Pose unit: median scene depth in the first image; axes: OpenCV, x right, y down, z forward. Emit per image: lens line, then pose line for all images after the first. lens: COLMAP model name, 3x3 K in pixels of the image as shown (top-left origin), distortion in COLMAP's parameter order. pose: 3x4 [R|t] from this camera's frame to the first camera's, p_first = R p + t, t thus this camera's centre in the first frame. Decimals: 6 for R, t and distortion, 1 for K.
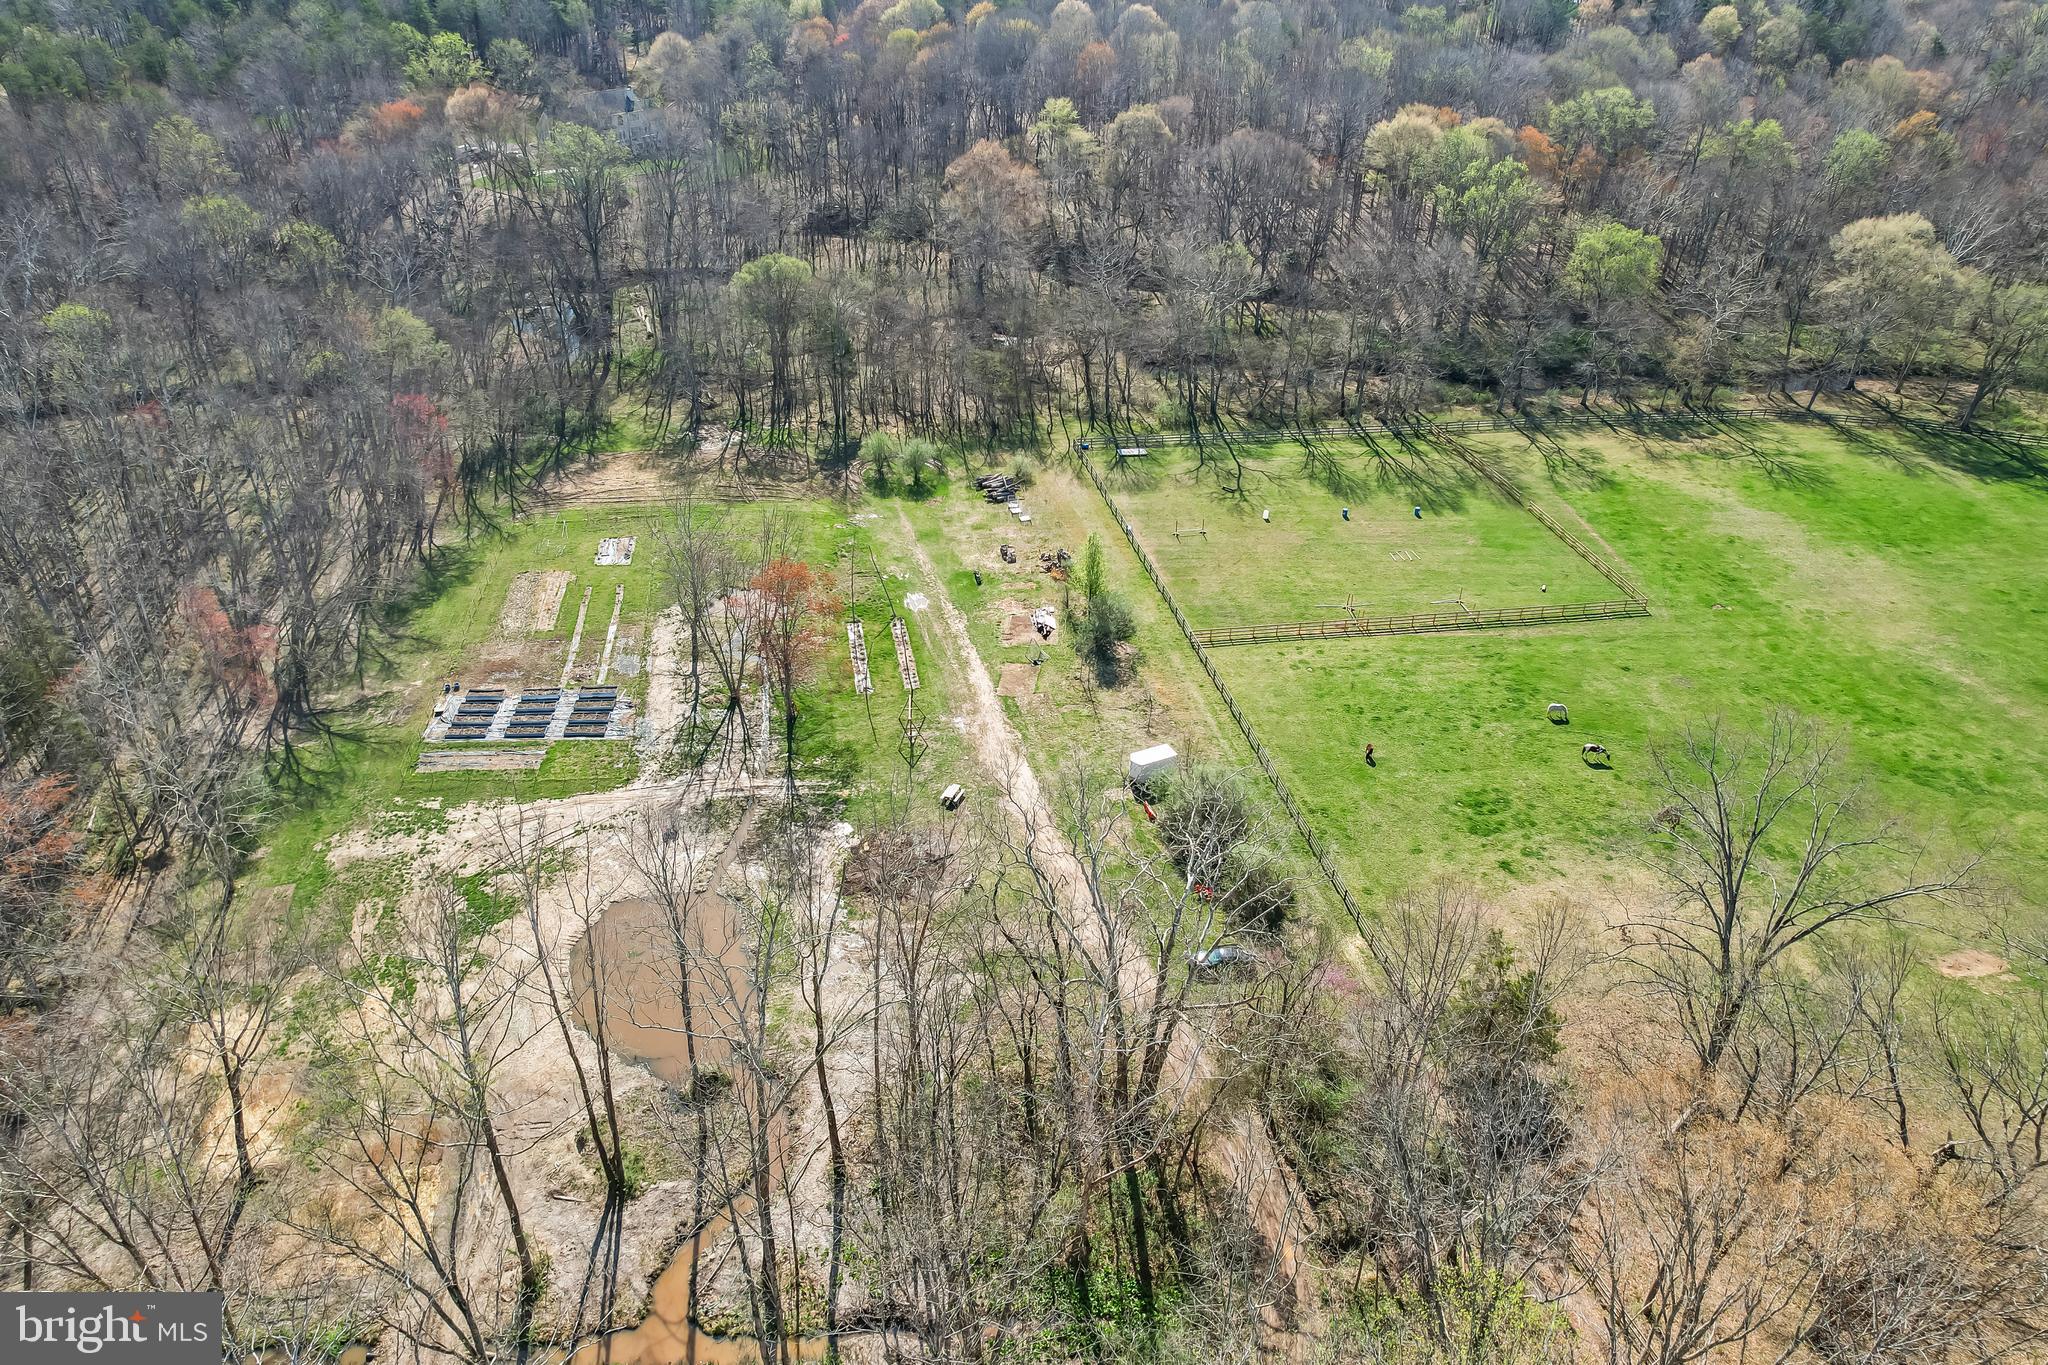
lens RADIAL K [[1332.3, 0, 1024.0], [0, 1332.3, 682.5], [0, 0, 1]] dist [-0.066796, 0.059423]
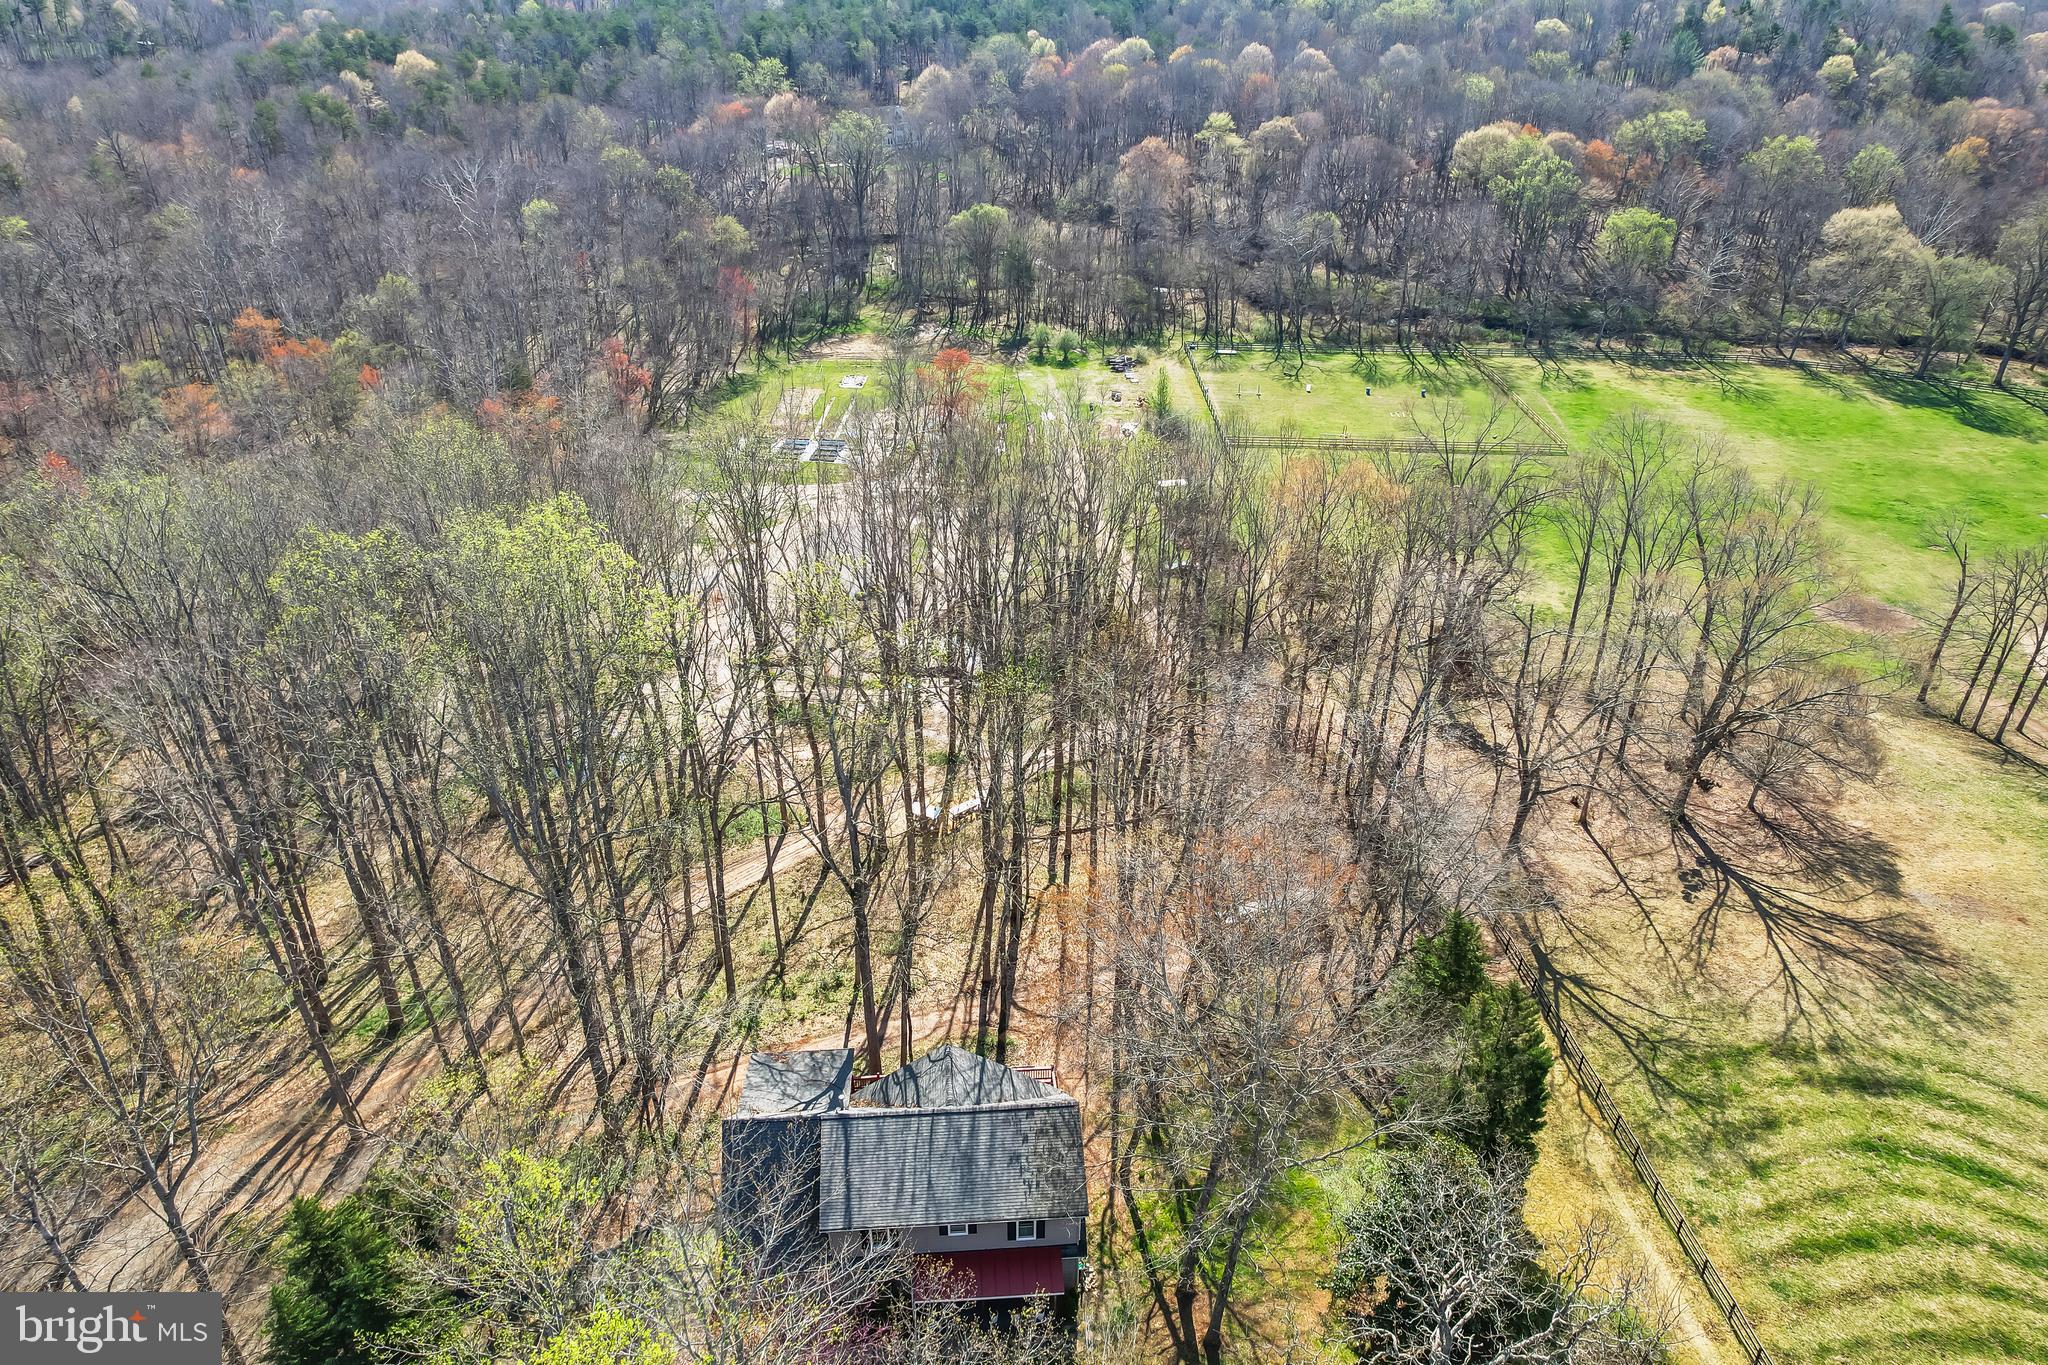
lens RADIAL K [[1332.3, 0, 1024.0], [0, 1332.3, 682.5], [0, 0, 1]] dist [-0.066796, 0.059423]
pose [[0.982366, 0.087962, -0.164984, 0.128008], [-0.095413, 0.994721, -0.037777, 0.228177], [0.160790, 0.052852, 0.985573, -0.345109]]
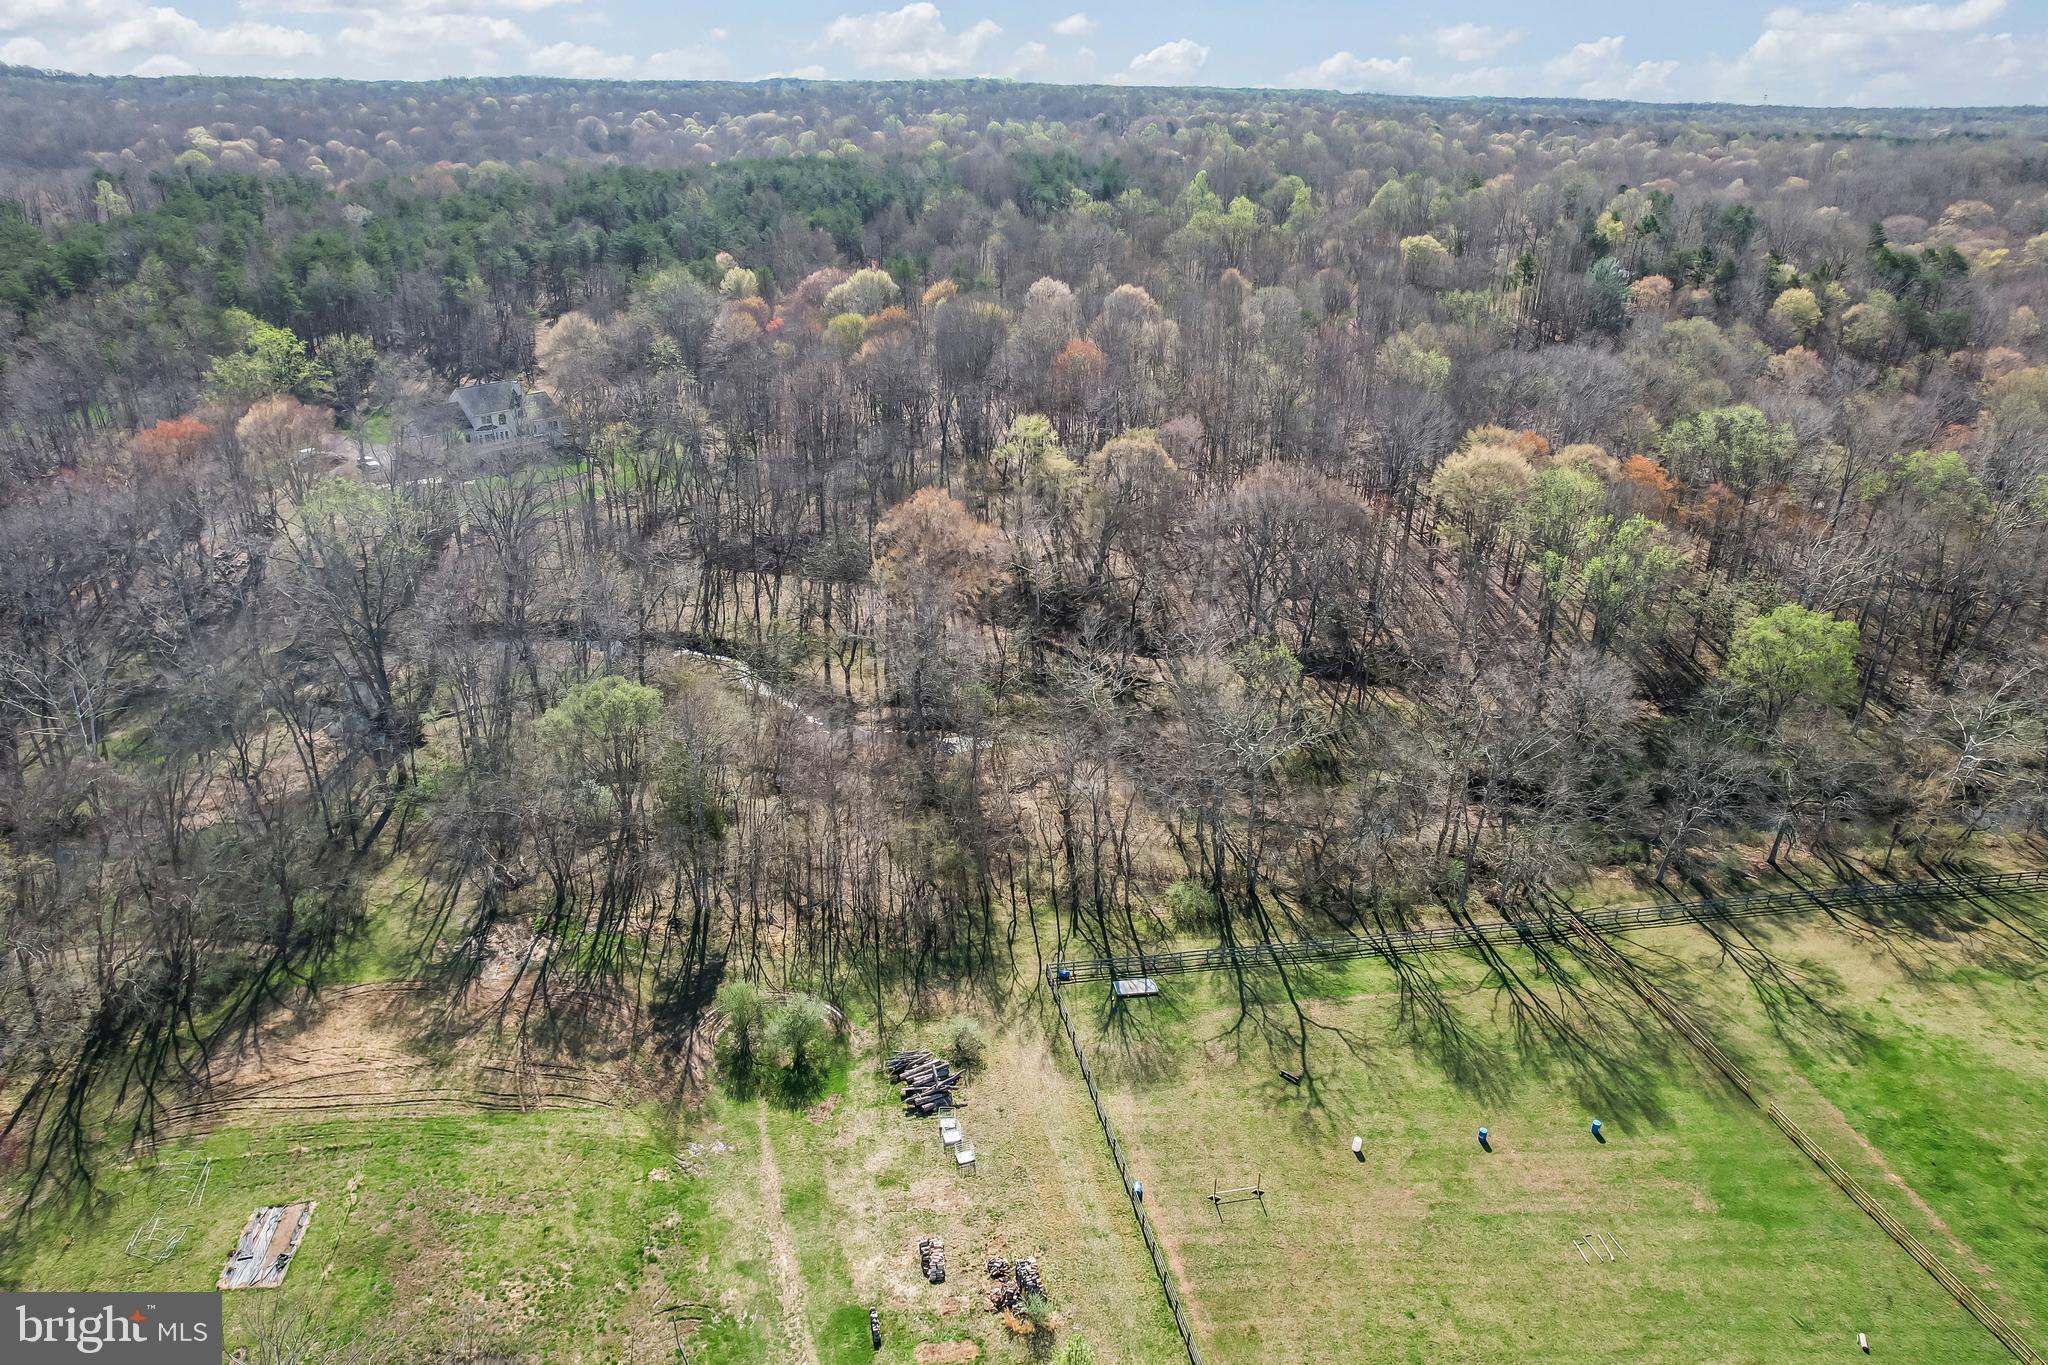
lens RADIAL K [[1332.3, 0, 1024.0], [0, 1332.3, 682.5], [0, 0, 1]] dist [-0.066796, 0.059423]
pose [[0.999943, -0.000148, 0.010662, 0.018743], [0.001788, 0.988079, -0.153935, -0.214785], [-0.010512, 0.153945, 0.988023, 0.319759]]
